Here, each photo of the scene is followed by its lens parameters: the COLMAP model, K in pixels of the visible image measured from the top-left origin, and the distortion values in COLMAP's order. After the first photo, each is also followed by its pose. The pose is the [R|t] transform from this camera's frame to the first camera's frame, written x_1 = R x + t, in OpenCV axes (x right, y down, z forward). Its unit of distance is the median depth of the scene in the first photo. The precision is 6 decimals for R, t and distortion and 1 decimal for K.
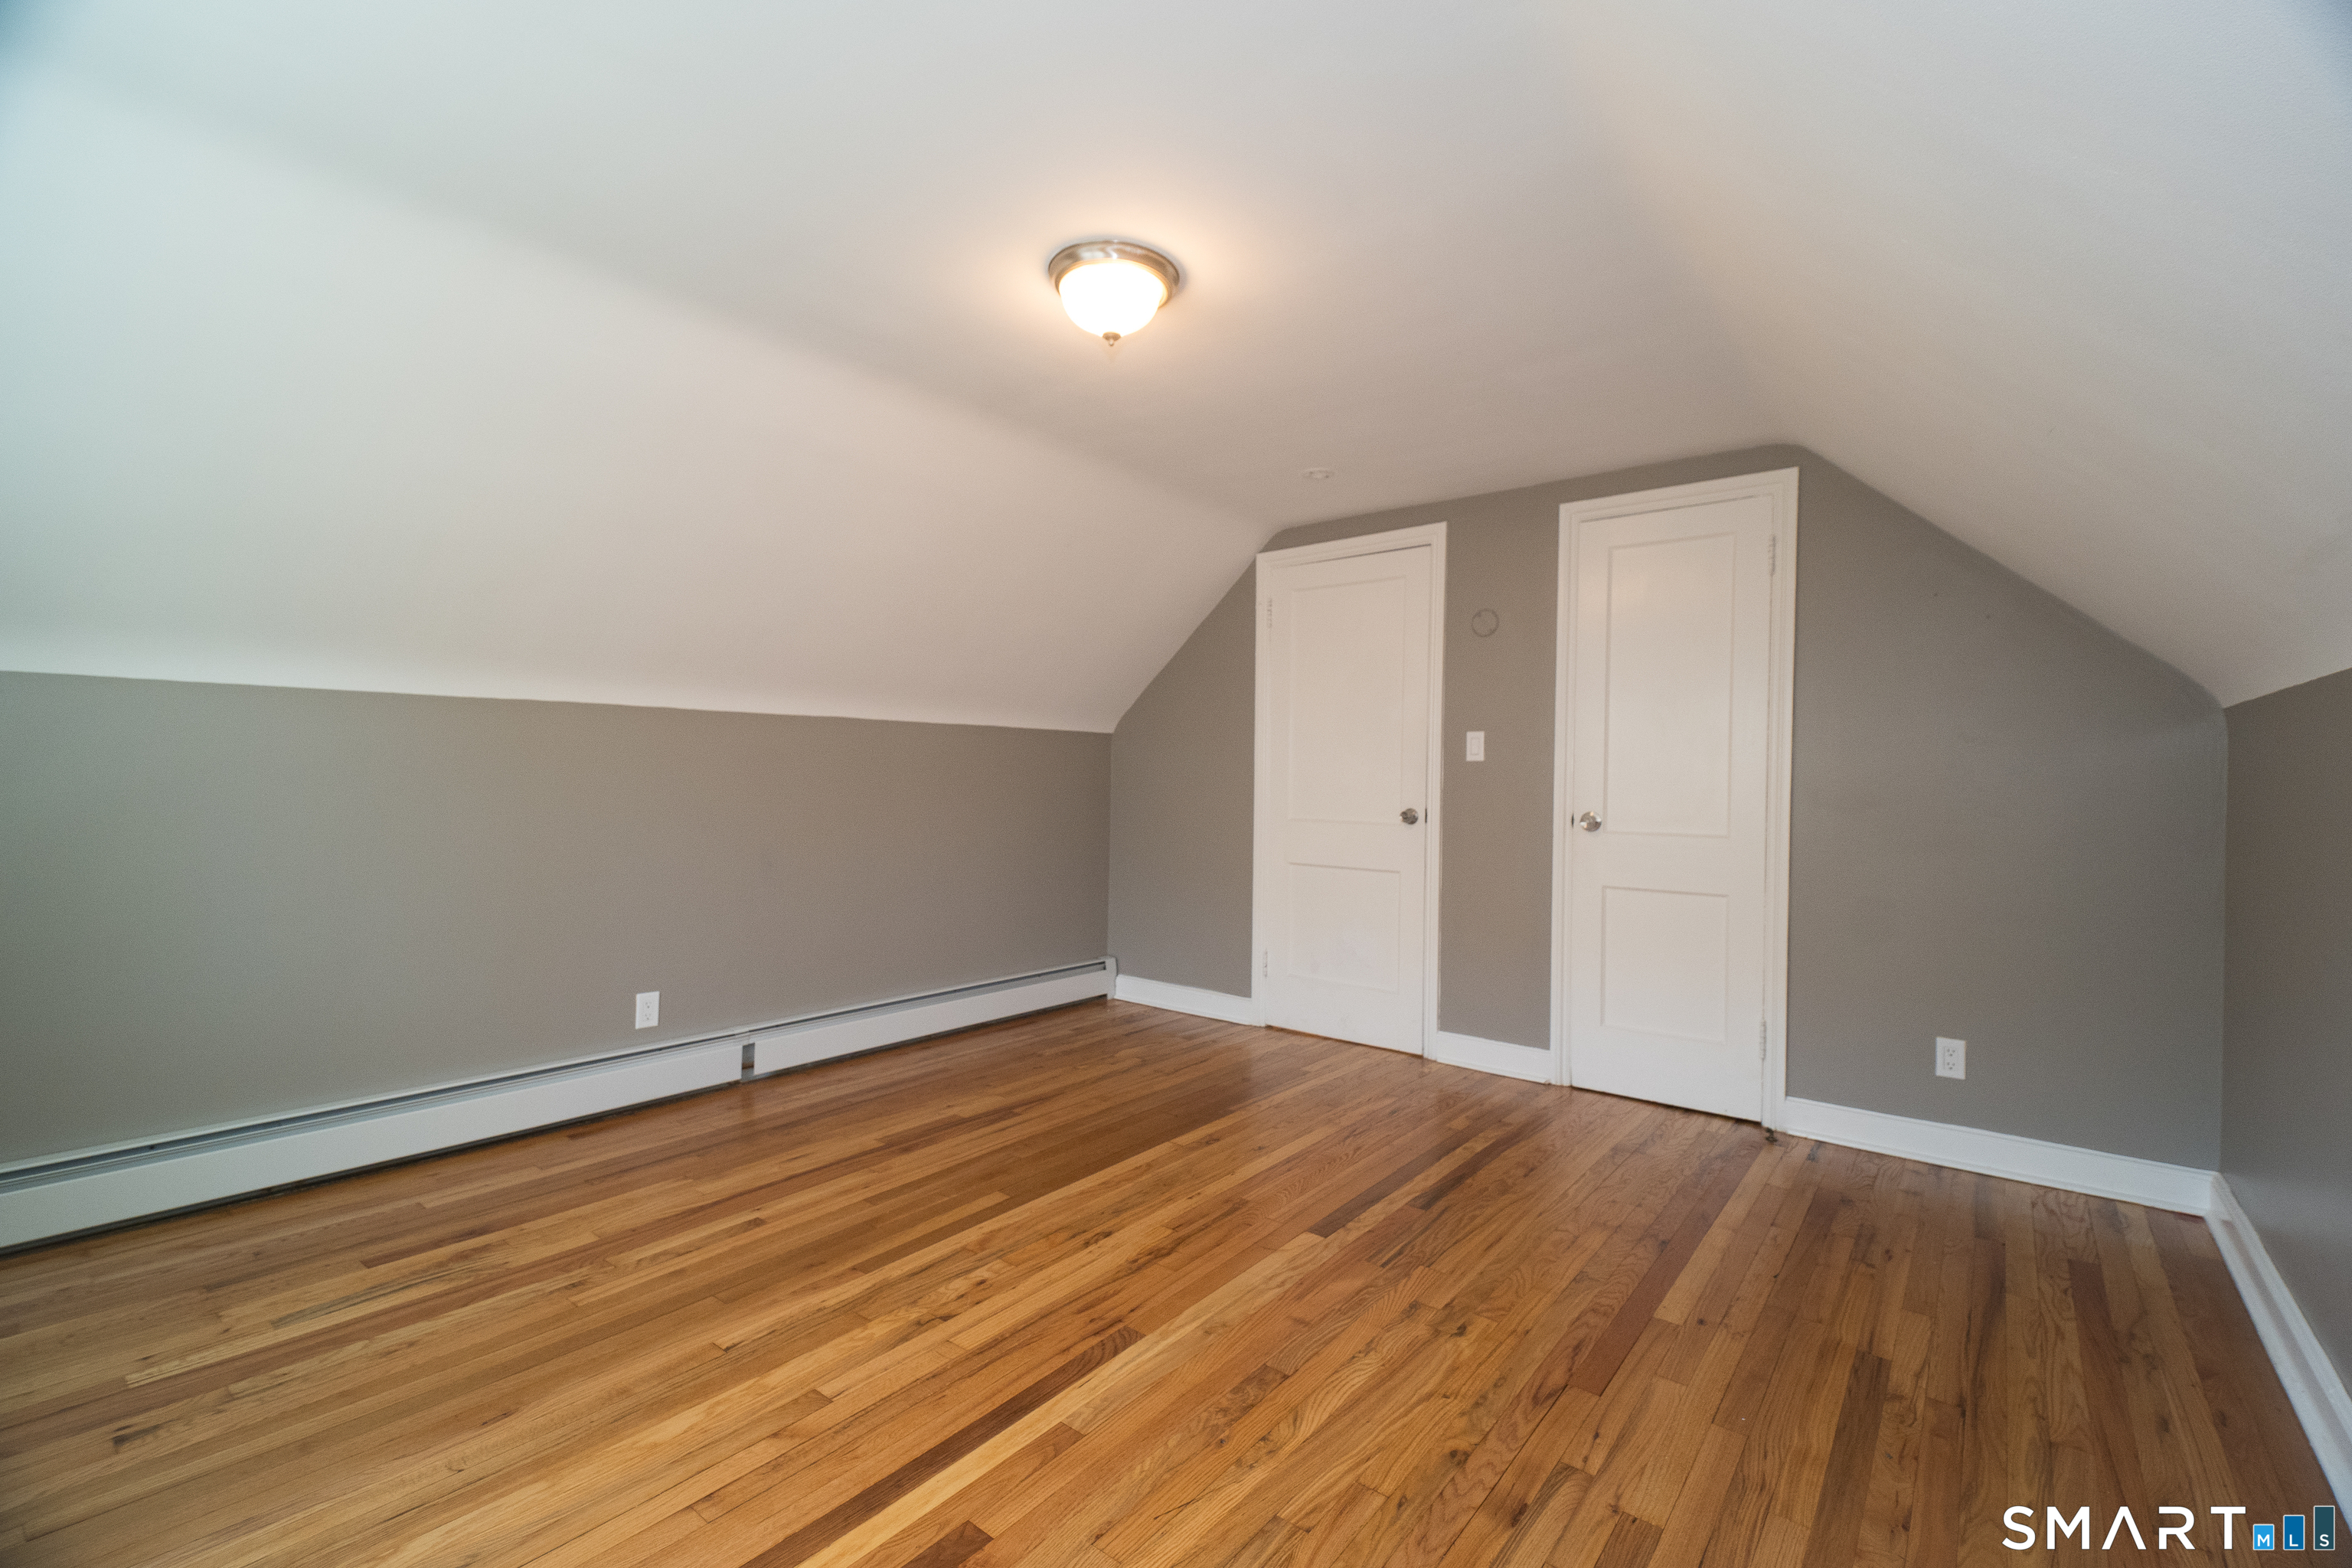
lens RADIAL K [[1014.0, 0, 1193.9], [0, 1014.0, 787.6], [0, 0, 1]] dist [0.037606, -0.019690]
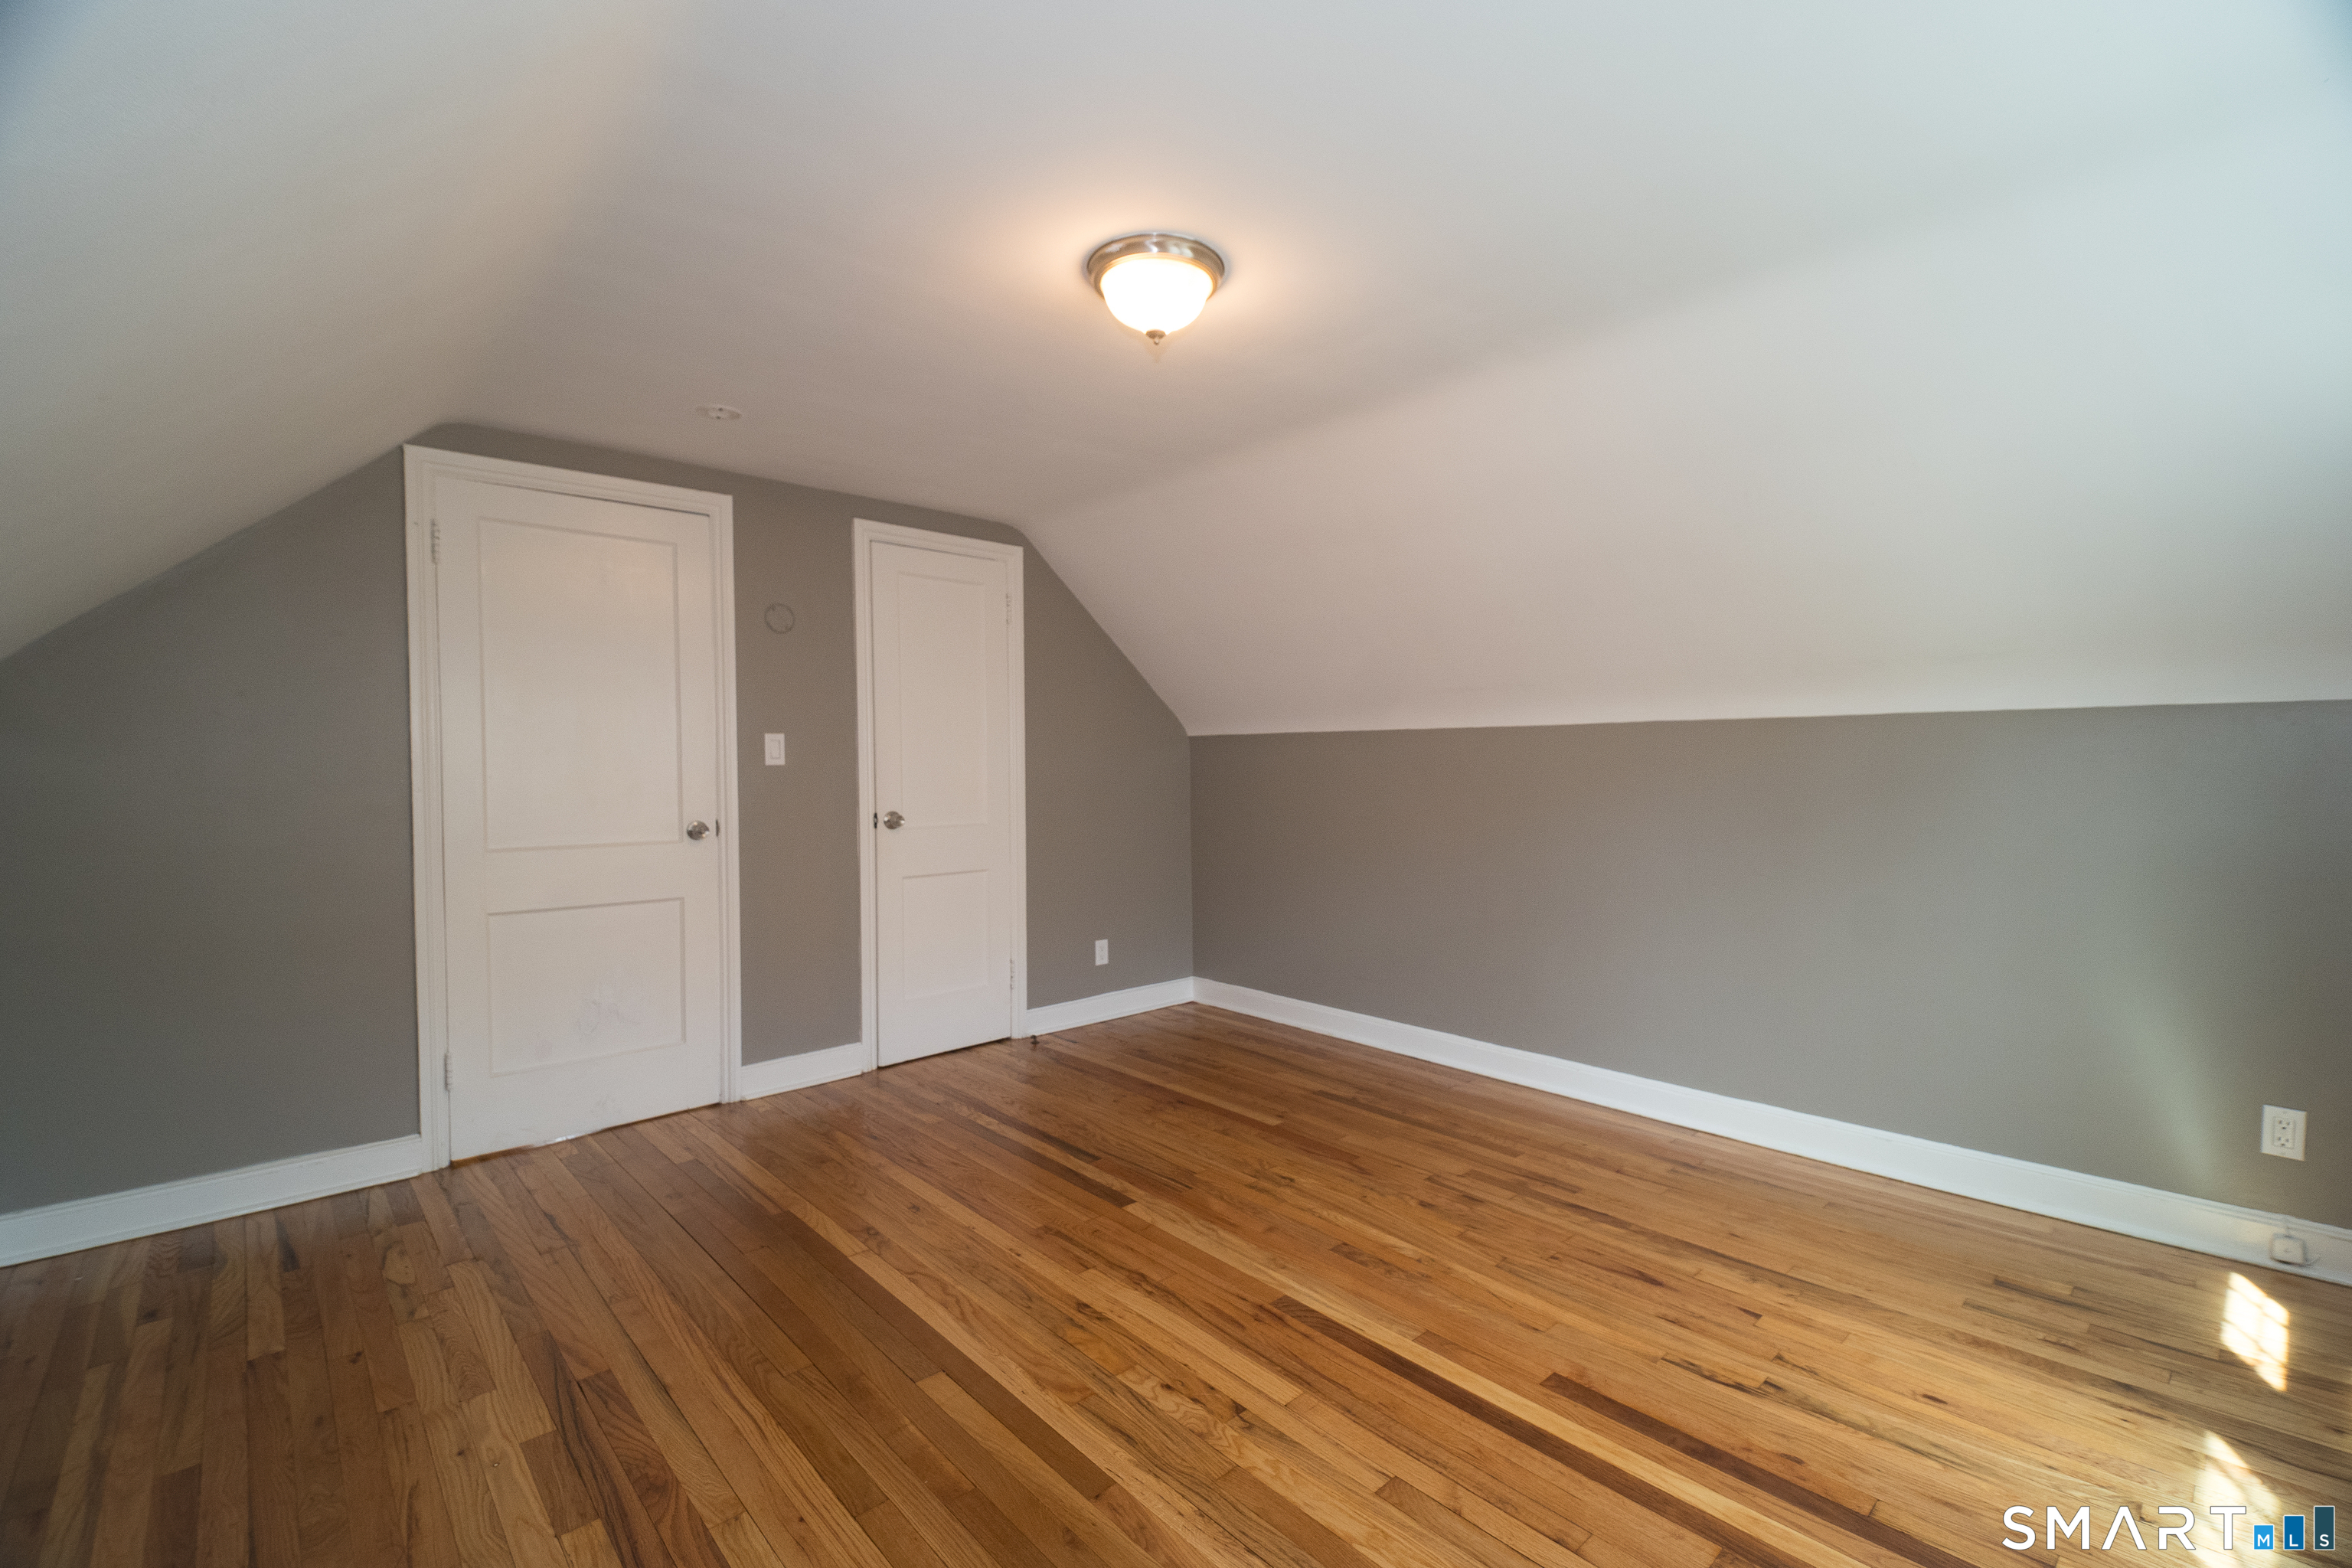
lens RADIAL K [[1014.0, 0, 1193.9], [0, 1014.0, 787.6], [0, 0, 1]] dist [0.037606, -0.019690]
pose [[0.158996, -0.037067, 0.986583, -0.902372], [0.019417, 0.999219, 0.034413, -0.046465], [-0.987088, 0.013685, 0.159592, 0.720430]]
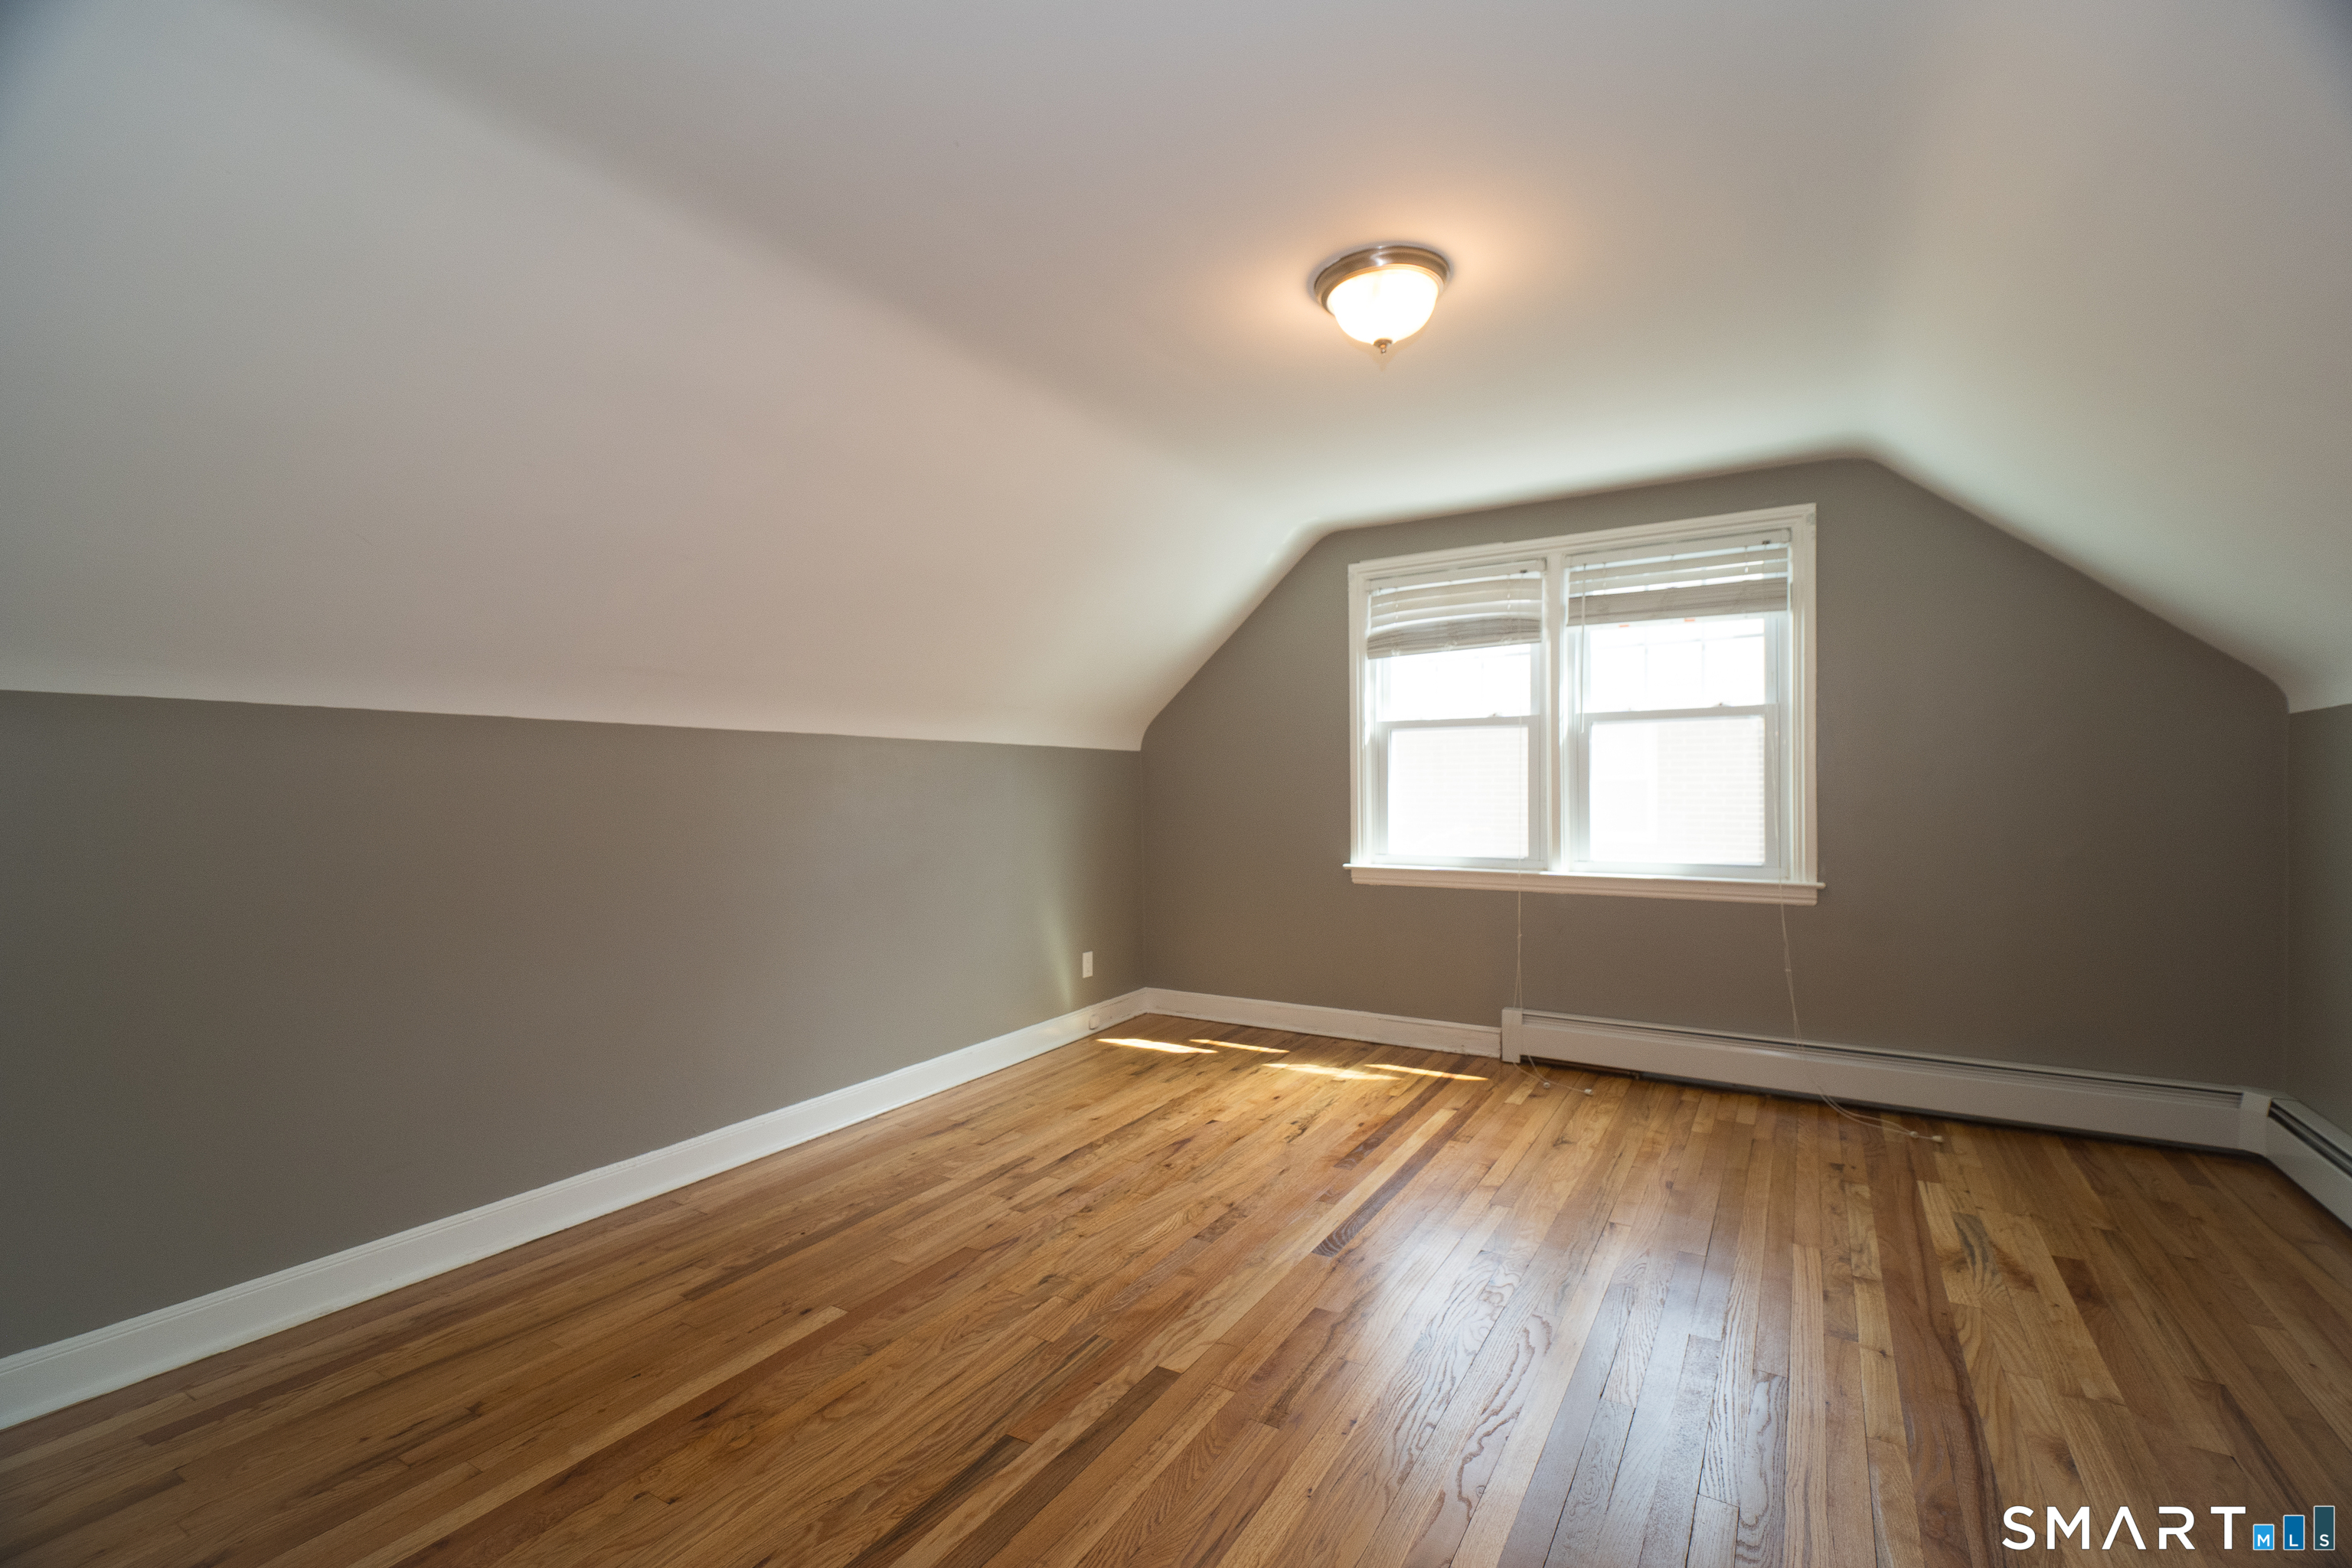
lens RADIAL K [[1014.0, 0, 1193.9], [0, 1014.0, 787.6], [0, 0, 1]] dist [0.037606, -0.019690]
pose [[-0.992185, -0.005195, -0.124669, 0.194064], [-0.006820, 0.999897, 0.012611, -0.025013], [0.124591, 0.013362, -0.992118, 1.719173]]
